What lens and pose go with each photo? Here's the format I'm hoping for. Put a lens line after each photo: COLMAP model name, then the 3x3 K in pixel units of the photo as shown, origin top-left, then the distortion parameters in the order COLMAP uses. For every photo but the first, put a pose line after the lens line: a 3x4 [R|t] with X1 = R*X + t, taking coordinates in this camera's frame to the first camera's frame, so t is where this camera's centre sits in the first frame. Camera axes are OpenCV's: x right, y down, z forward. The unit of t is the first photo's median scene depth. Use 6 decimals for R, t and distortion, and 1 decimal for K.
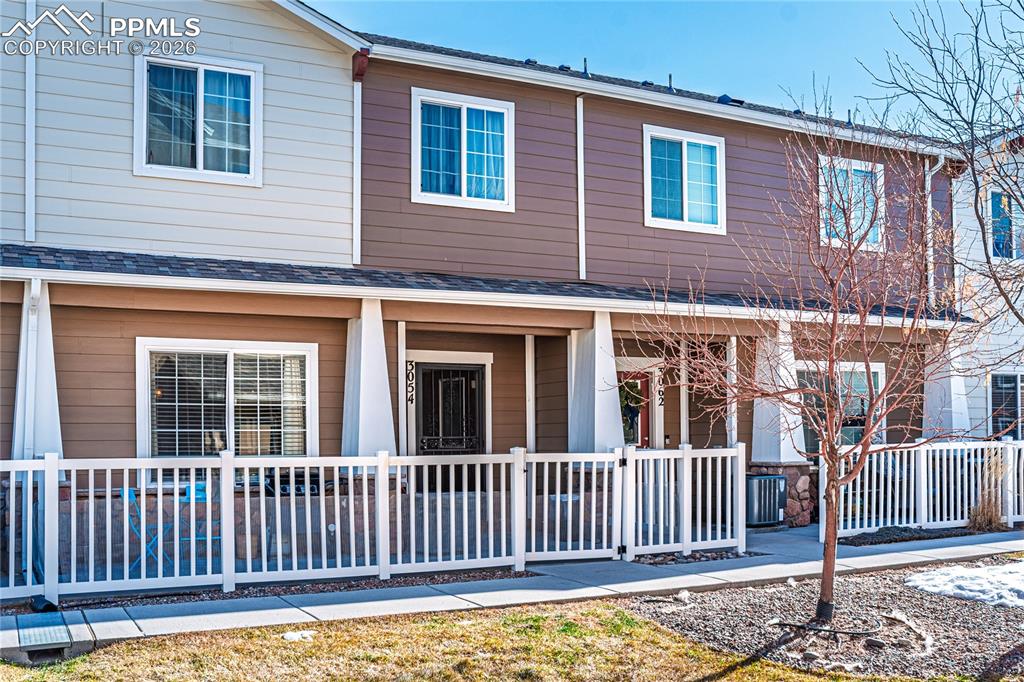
lens RADIAL K [[1104.9, 0, 512.0], [0, 1104.9, 341.0], [0, 0, 1]] dist [-0.001931, 0.011810]
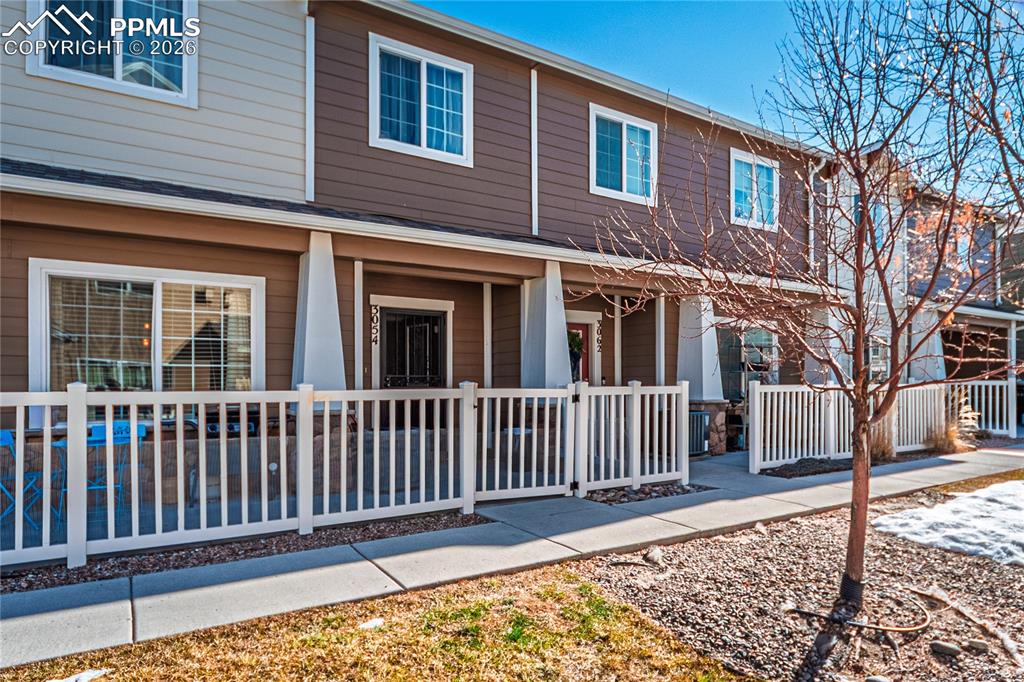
lens RADIAL K [[590.9, 0, 517.8], [0, 590.9, 376.3], [0, 0, 1]] dist [0.244136, -0.000197]
pose [[0.998967, 0.003798, 0.045272, 0.022200], [-0.006812, 0.997756, 0.066603, 0.050983], [-0.044917, -0.066843, 0.996752, 0.437818]]
